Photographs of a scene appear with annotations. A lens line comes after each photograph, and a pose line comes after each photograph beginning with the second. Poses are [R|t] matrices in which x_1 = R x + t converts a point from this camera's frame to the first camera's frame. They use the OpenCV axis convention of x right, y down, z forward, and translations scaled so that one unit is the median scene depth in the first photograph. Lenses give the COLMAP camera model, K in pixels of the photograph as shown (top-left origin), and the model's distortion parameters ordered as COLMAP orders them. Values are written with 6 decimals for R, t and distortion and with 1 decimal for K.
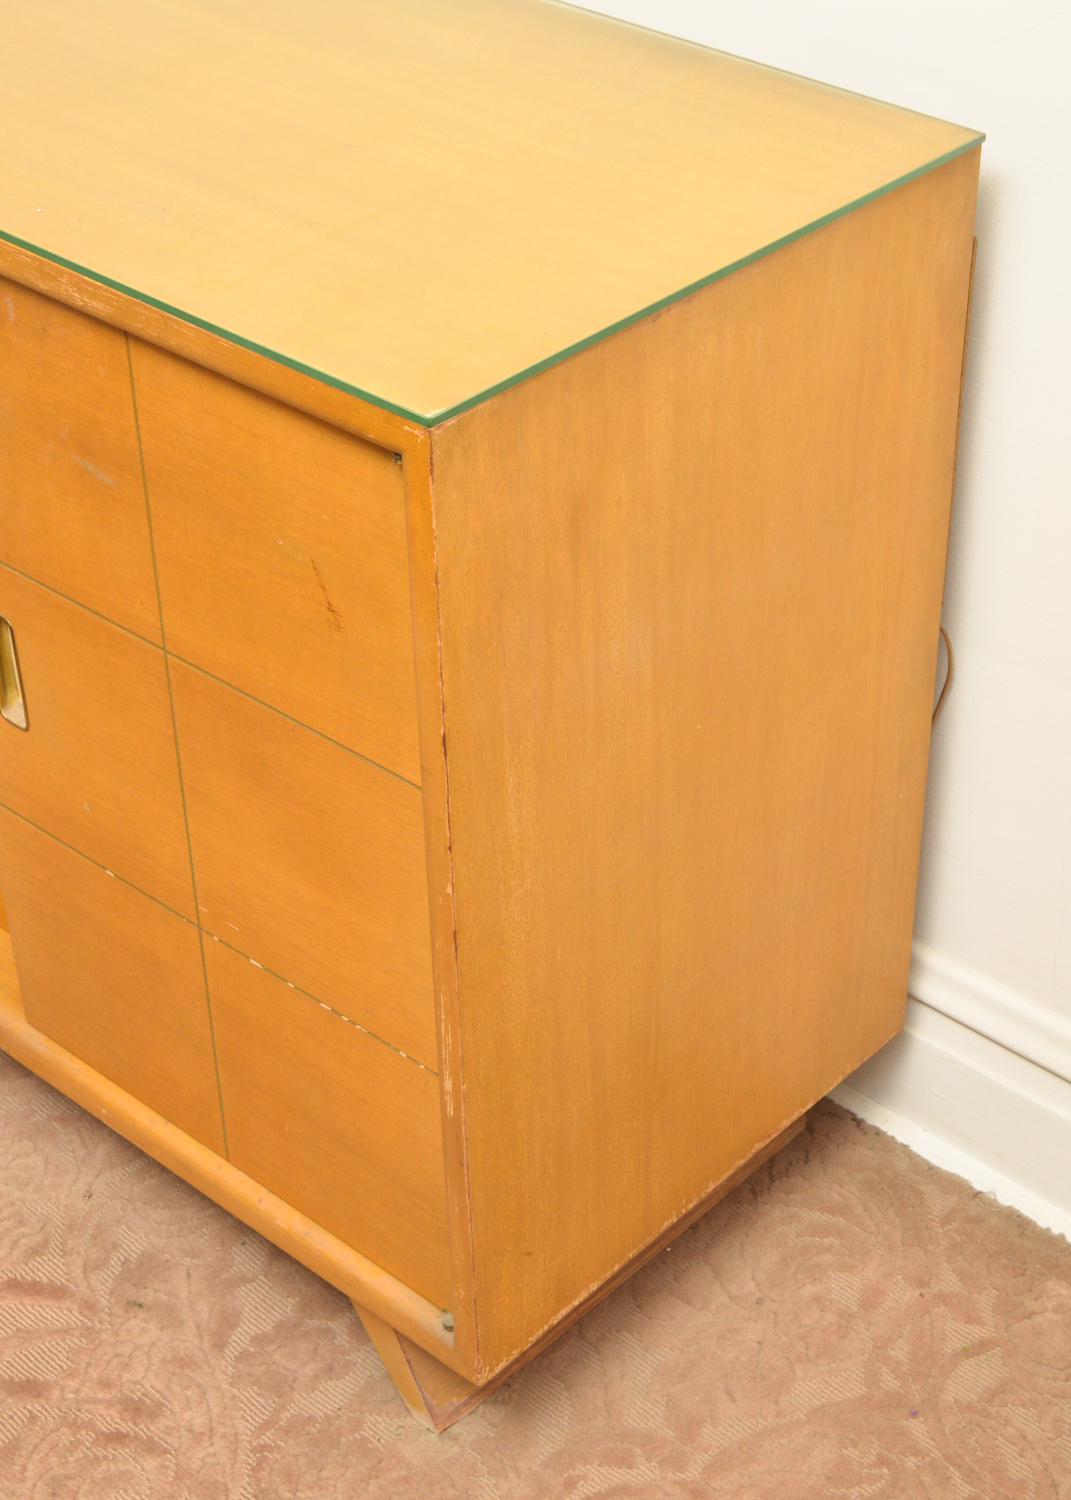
lens RADIAL K [[2506.3, 0, 539.0], [0, 2506.3, 760.5], [0, 0, 1]] dist [-0.057593, 0.000000]
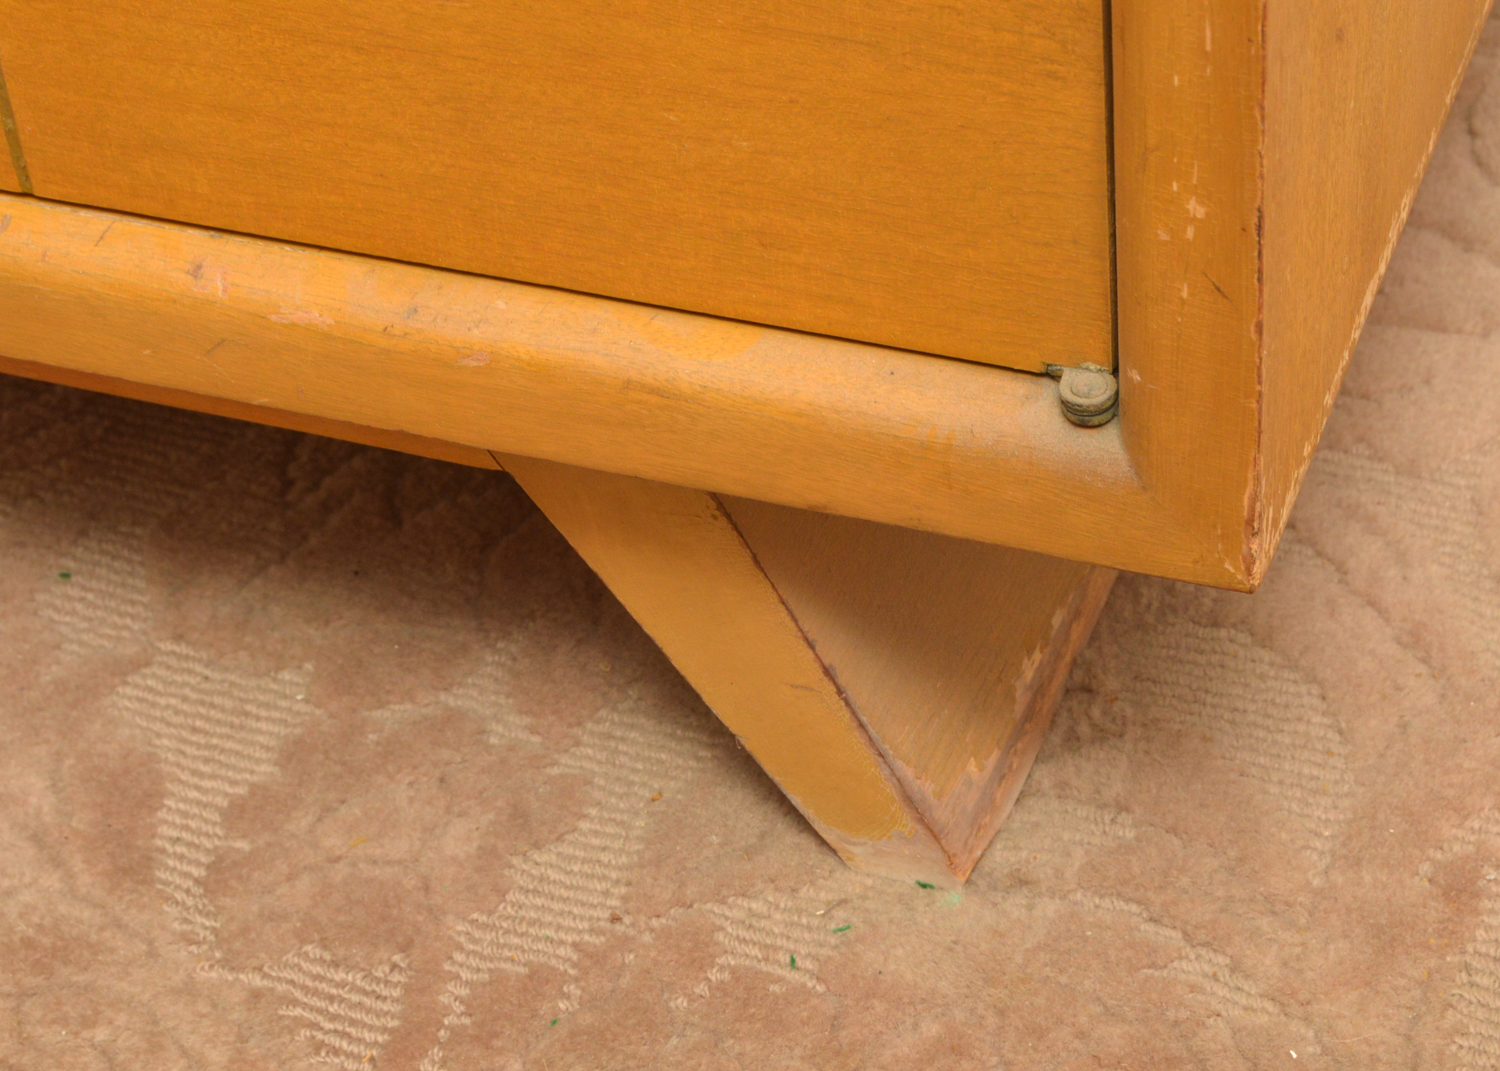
lens RADIAL K [[3537.6, 0, 745.2], [0, 3537.6, 532.6], [0, 0, 1]] dist [-0.010261, 0.000000]
pose [[0.931227, -0.283233, 0.229339, -0.148472], [0.262215, 0.957755, 0.118103, 0.168402], [-0.253101, -0.049845, 0.966155, 0.584696]]
